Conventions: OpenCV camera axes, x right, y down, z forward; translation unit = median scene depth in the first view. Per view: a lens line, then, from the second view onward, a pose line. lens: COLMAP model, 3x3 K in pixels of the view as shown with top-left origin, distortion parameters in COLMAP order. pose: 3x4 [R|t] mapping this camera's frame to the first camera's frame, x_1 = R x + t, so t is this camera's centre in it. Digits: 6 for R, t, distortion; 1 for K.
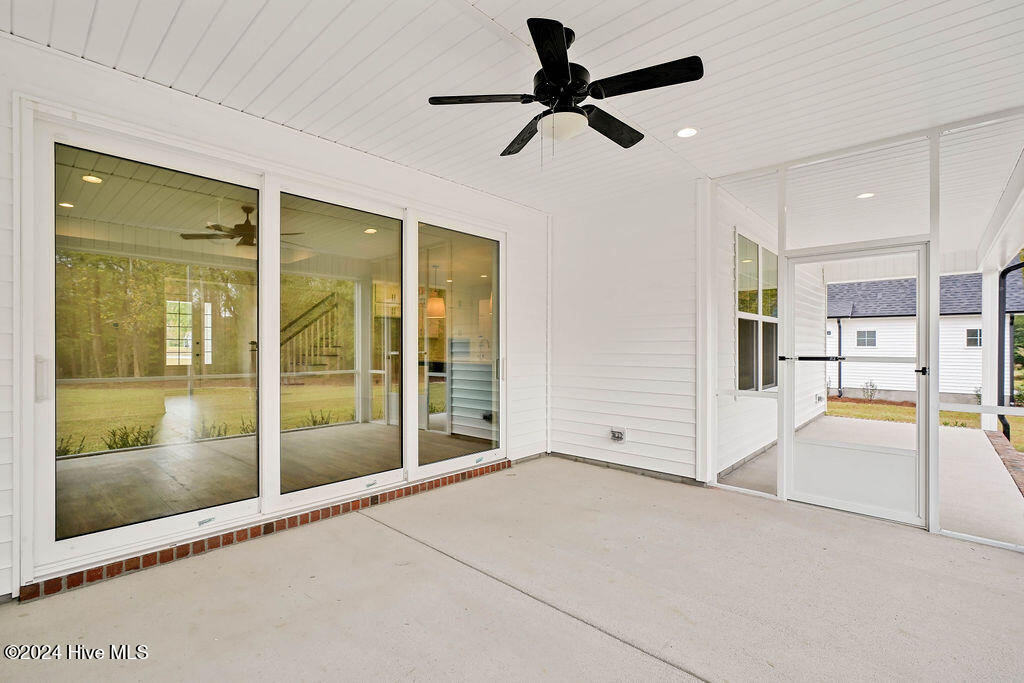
lens RADIAL K [[476.0, 0, 512.8], [0, 476.0, 332.5], [0, 0, 1]] dist [-0.025057, 0.013436]
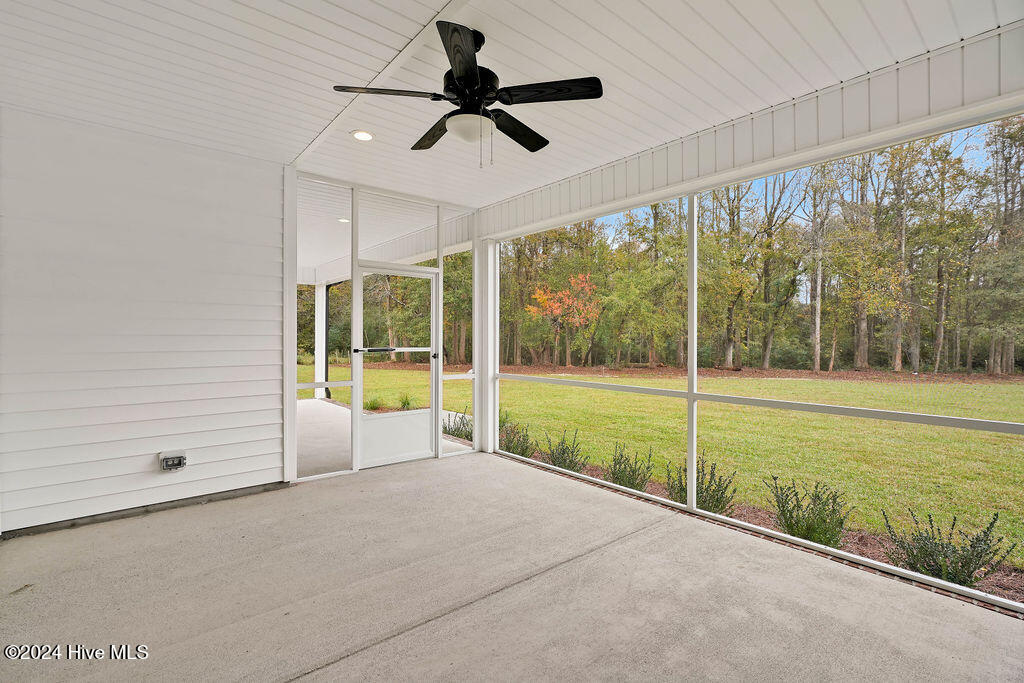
lens RADIAL K [[476.0, 0, 512.8], [0, 476.0, 332.5], [0, 0, 1]] dist [-0.025057, 0.013436]
pose [[0.110960, 0.009260, 0.993782, -0.488210], [-0.024858, 0.999670, -0.006540, 0.006371], [-0.993514, -0.023978, 0.111154, 0.428713]]
